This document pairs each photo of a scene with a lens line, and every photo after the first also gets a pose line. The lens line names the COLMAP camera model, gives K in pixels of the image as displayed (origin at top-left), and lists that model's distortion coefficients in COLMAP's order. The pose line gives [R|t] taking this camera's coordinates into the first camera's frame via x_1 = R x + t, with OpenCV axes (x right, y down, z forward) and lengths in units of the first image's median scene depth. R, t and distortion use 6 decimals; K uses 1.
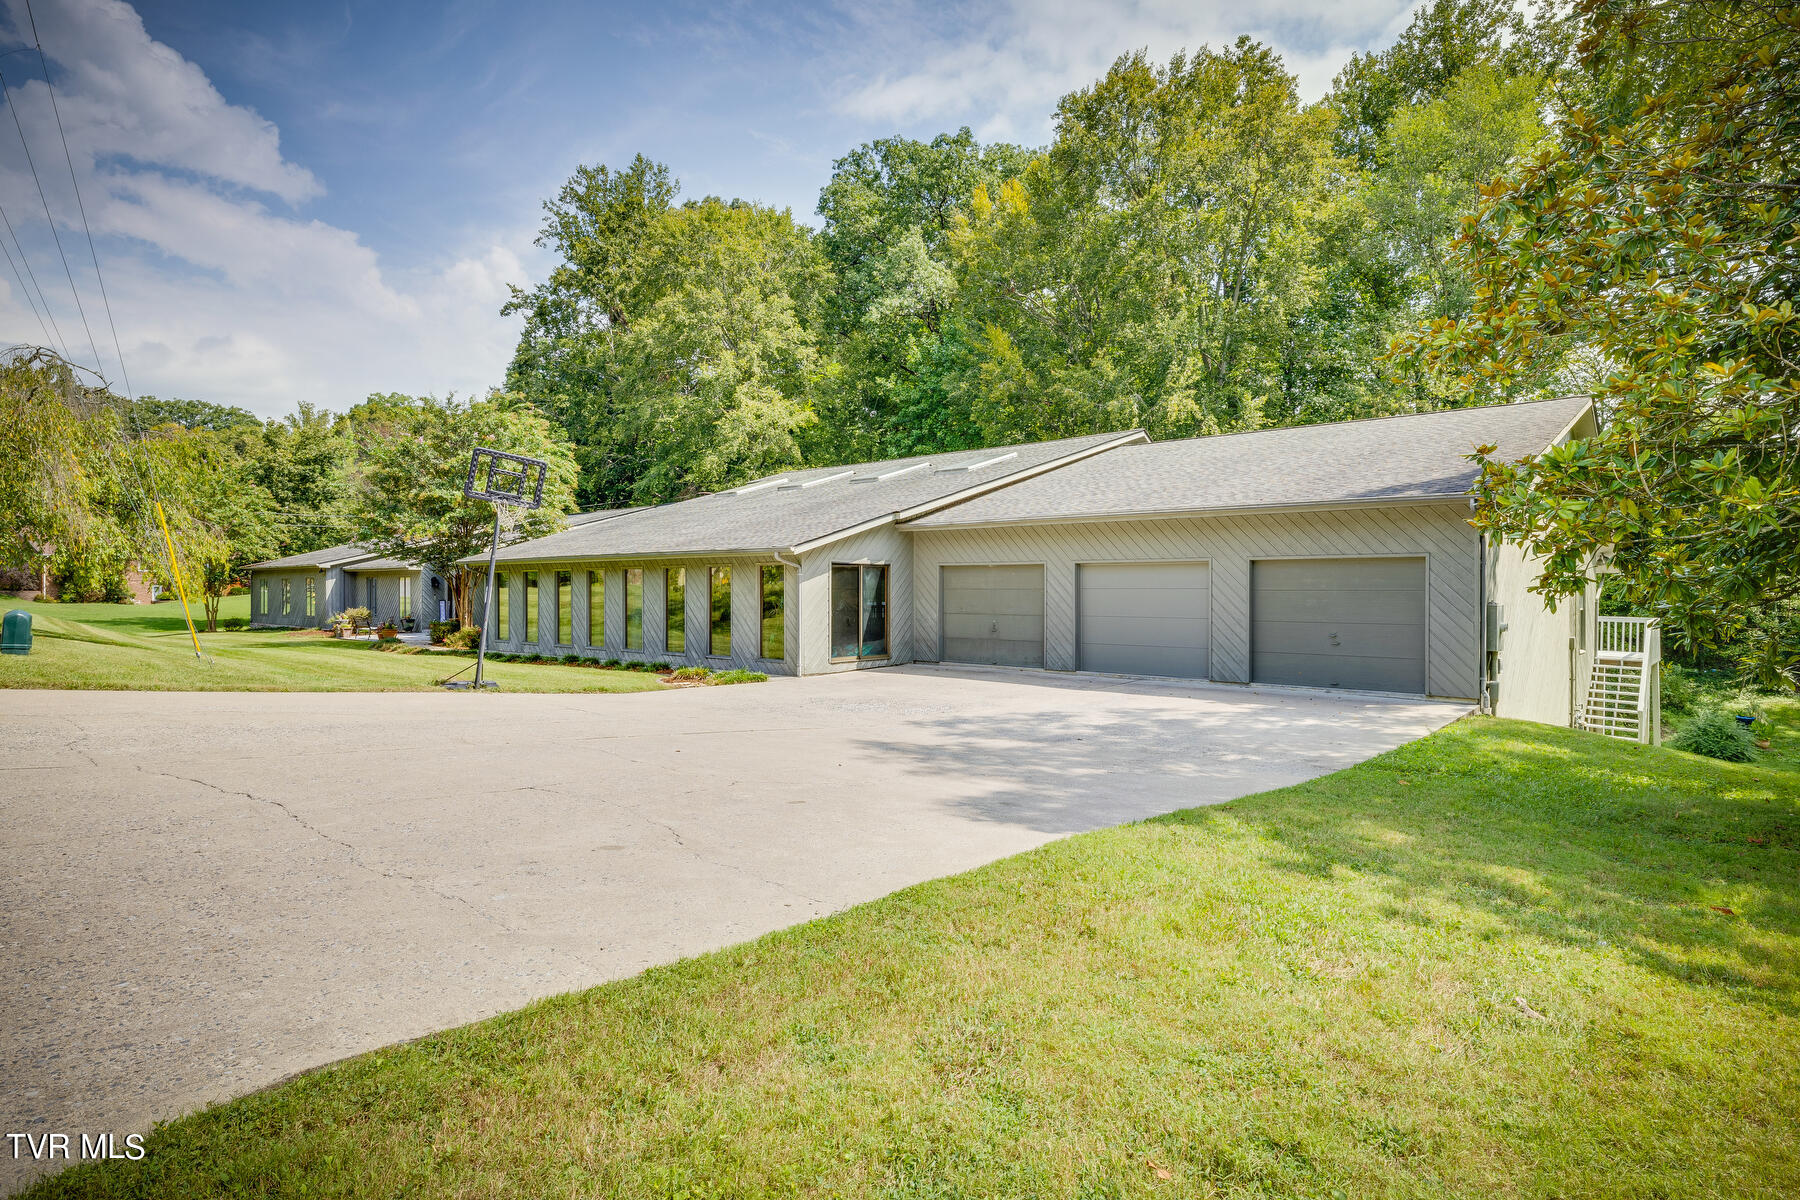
lens RADIAL K [[761.8, 0, 900.0], [0, 761.8, 600.0], [0, 0, 1]] dist [0.013423, 0.000172]
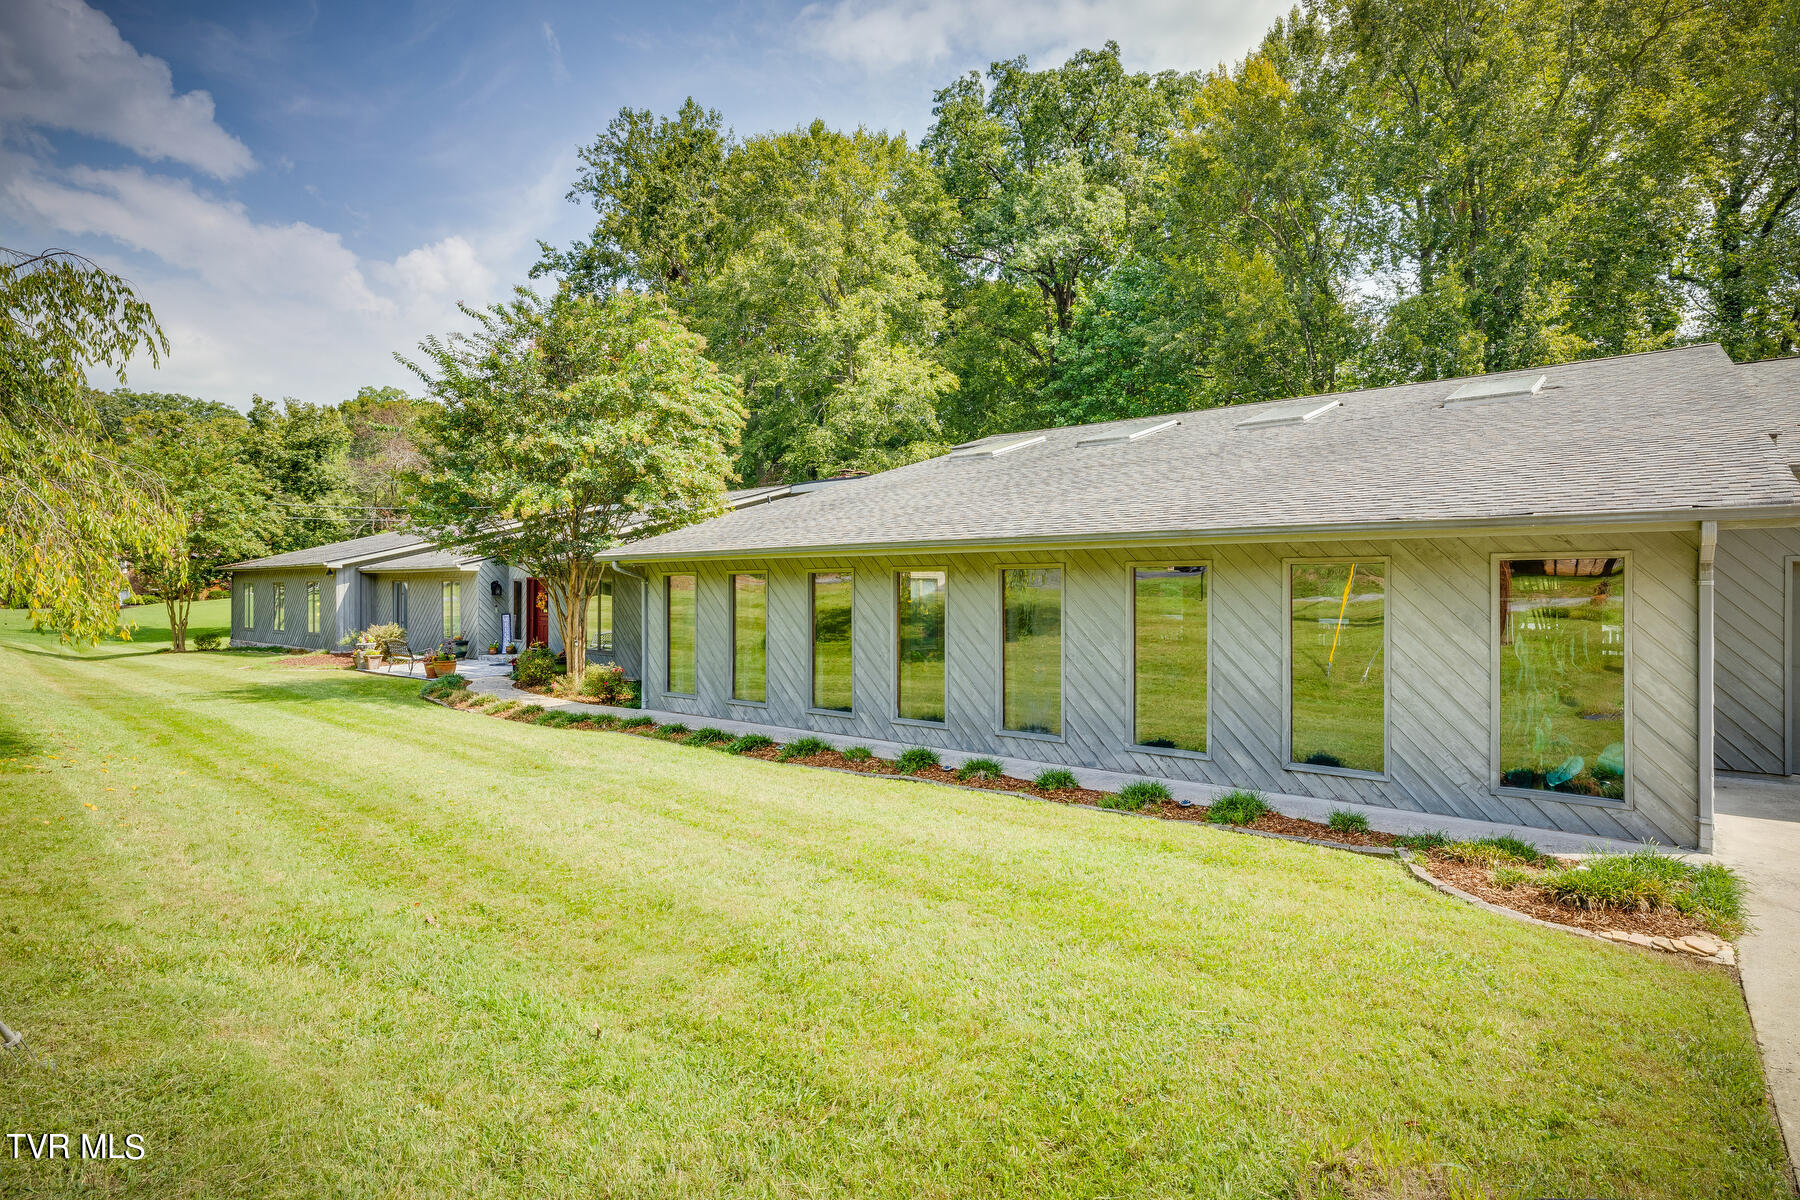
lens RADIAL K [[749.5, 0, 900.0], [0, 749.5, 600.0], [0, 0, 1]] dist [-0.000100, -0.000053]
pose [[0.999588, 0.003427, 0.028487, -0.186208], [-0.003200, 0.999963, -0.008023, -0.005942], [-0.028513, 0.007928, 0.999562, 0.218302]]
